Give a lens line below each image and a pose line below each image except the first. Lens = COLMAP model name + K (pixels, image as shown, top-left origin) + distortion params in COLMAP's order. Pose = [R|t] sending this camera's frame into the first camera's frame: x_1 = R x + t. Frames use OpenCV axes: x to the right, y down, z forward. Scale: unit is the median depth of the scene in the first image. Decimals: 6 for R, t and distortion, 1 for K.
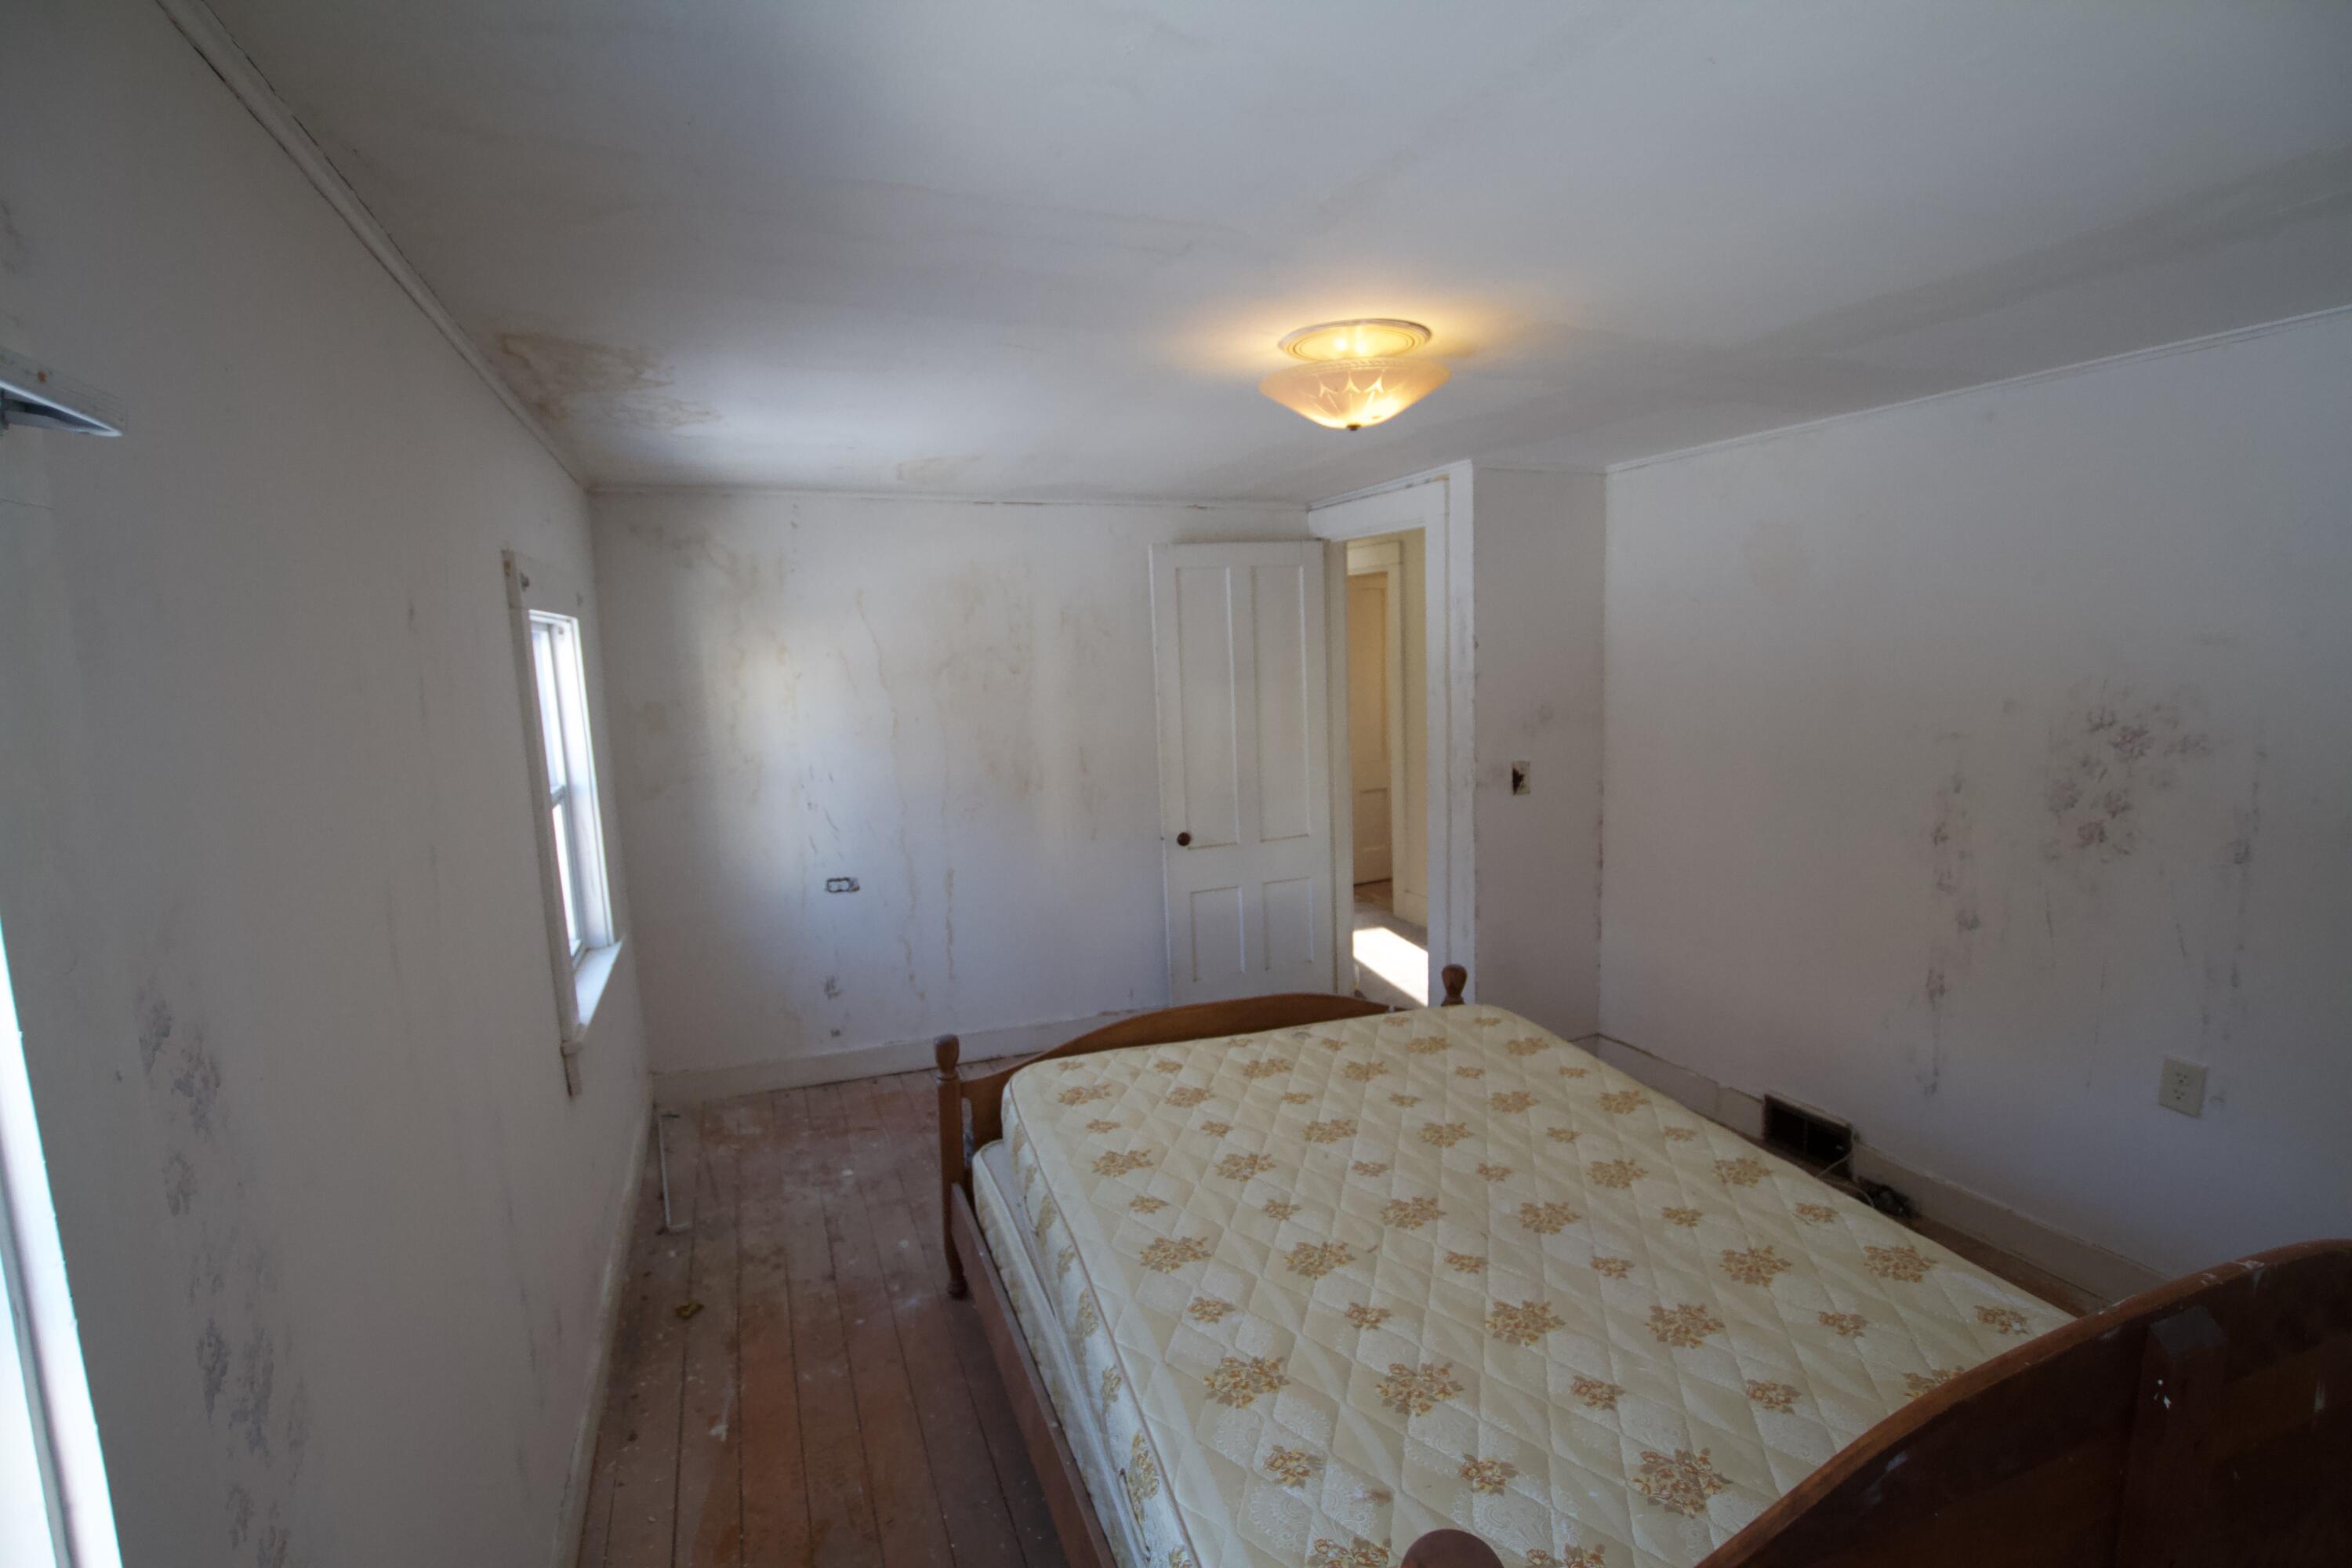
lens RADIAL K [[1089.7, 0, 1163.4], [0, 1089.7, 780.6], [0, 0, 1]] dist [-0.032461, 0.005036]
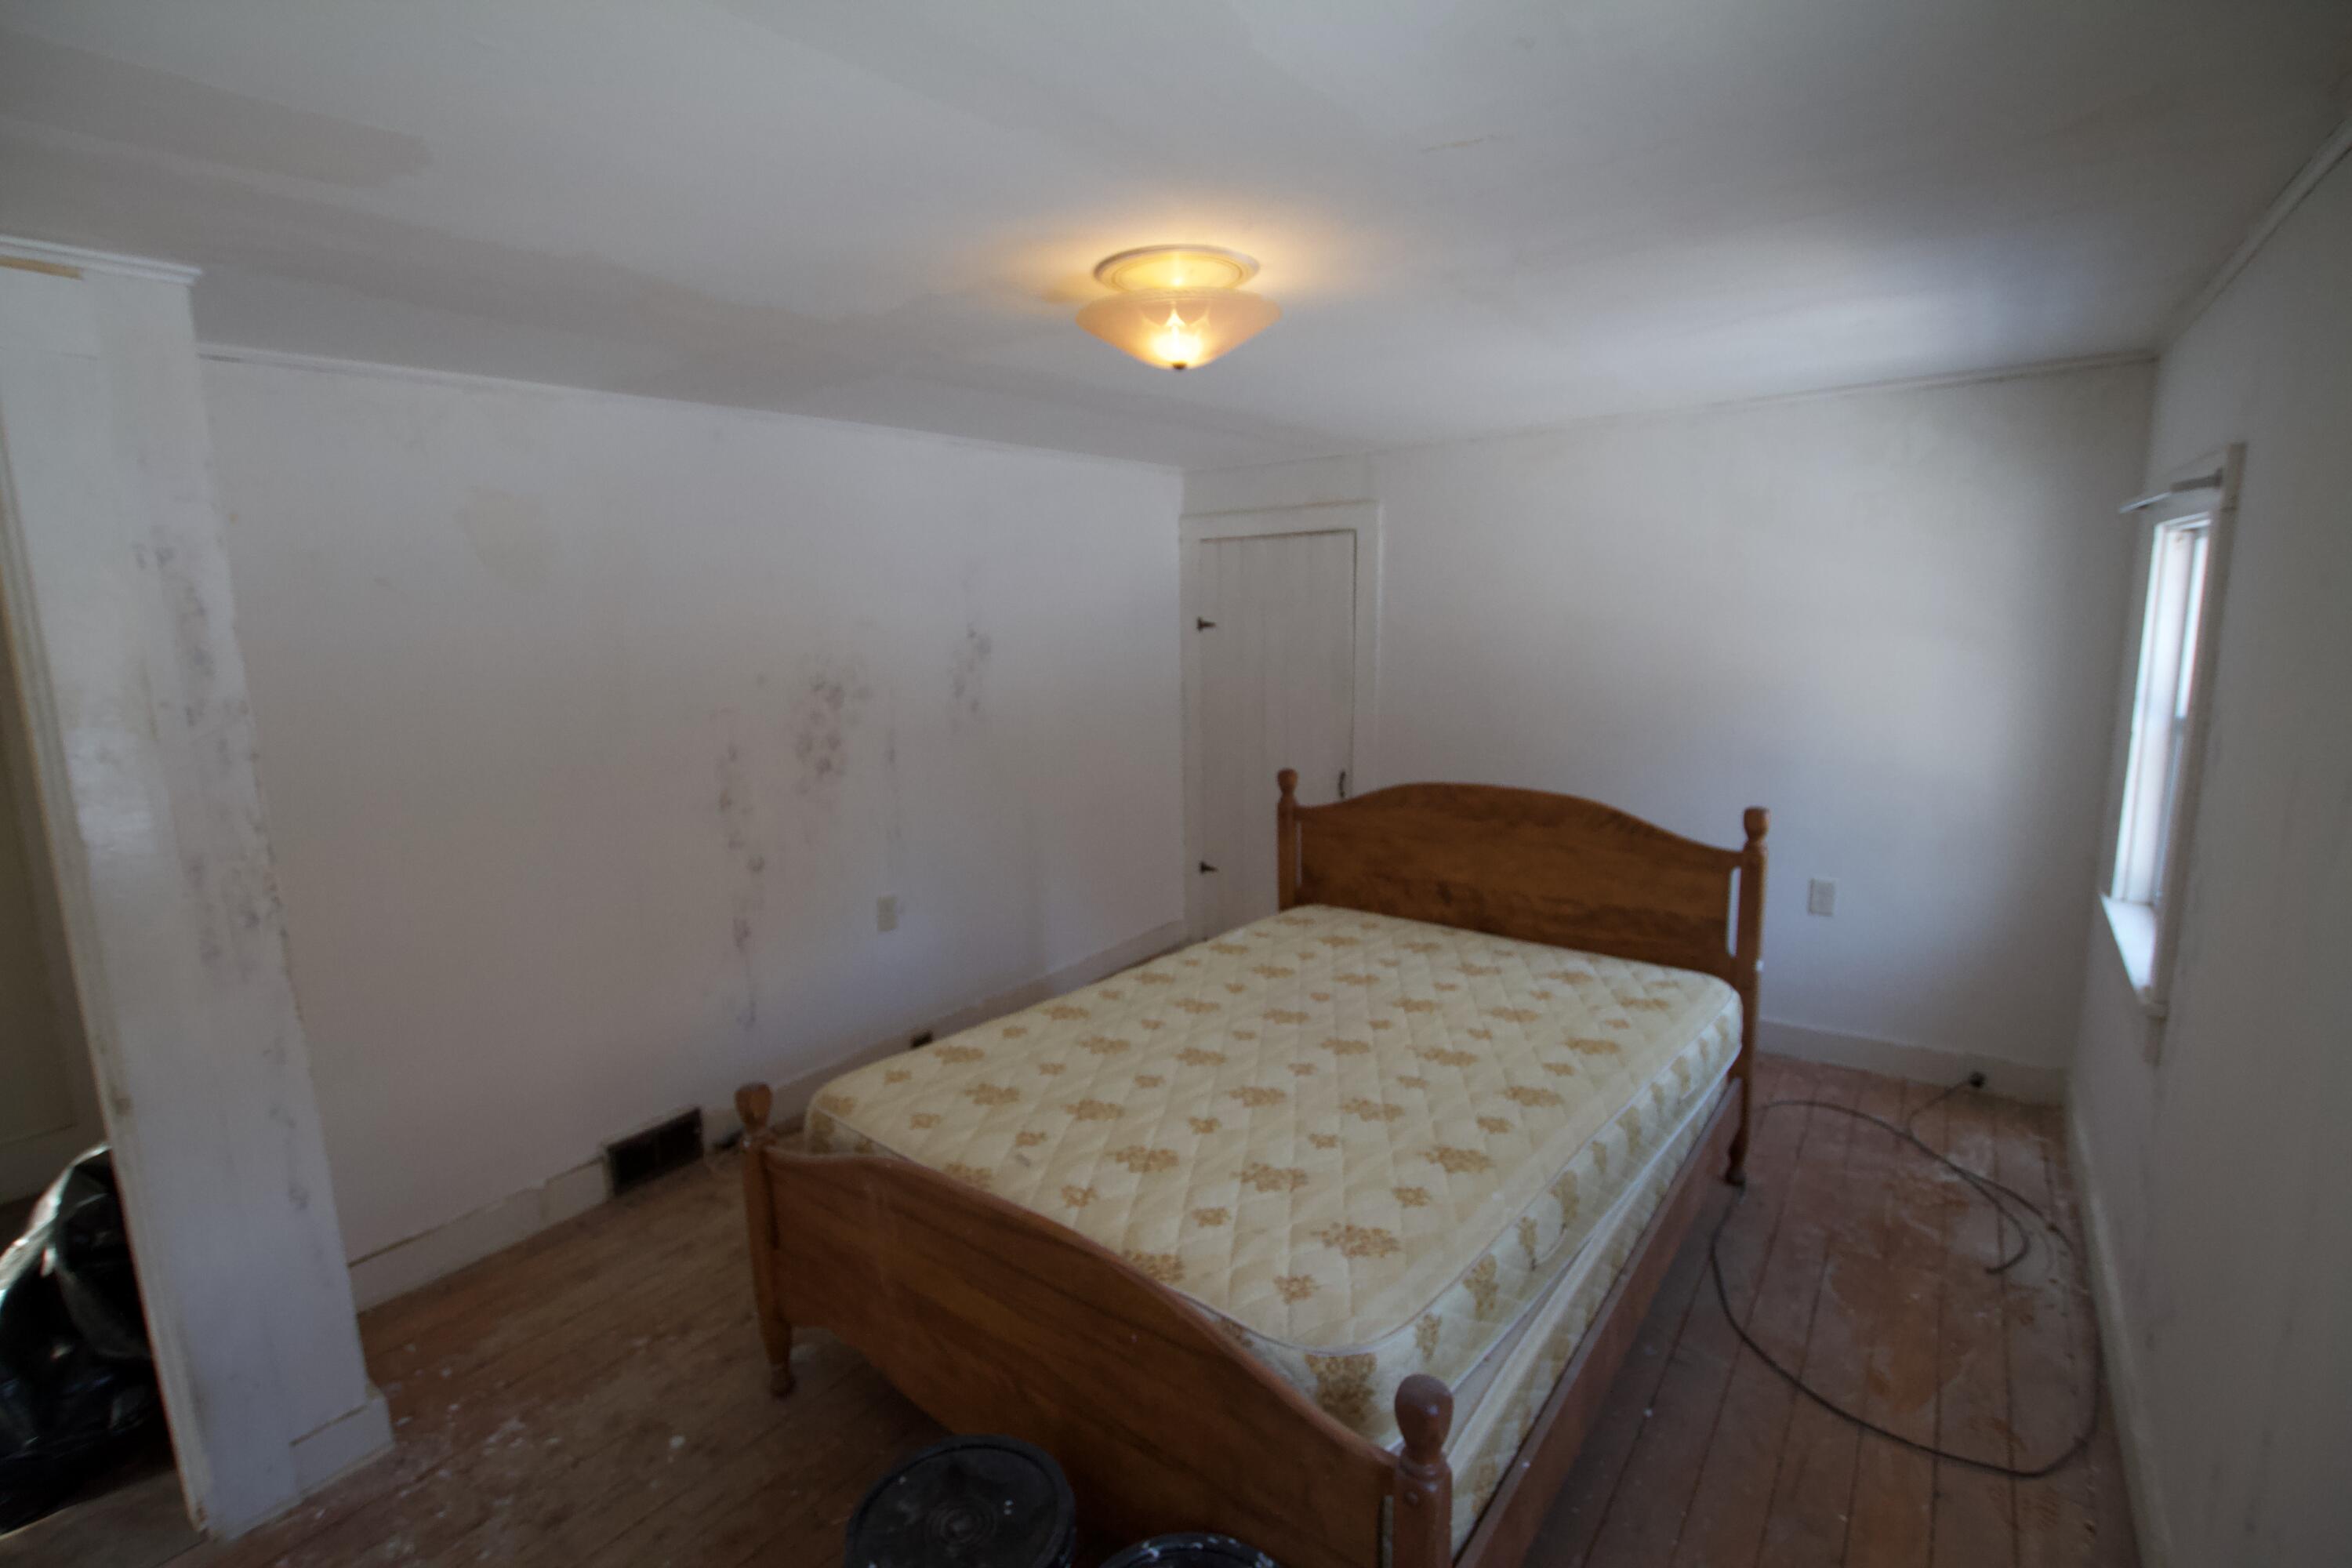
lens RADIAL K [[1089.7, 0, 1163.4], [0, 1089.7, 780.6], [0, 0, 1]] dist [-0.032461, 0.005036]
pose [[-0.527455, -0.092176, 0.844568, -0.543897], [0.148693, 0.968737, 0.198591, -0.145093], [-0.836470, 0.230329, -0.497259, 1.333509]]
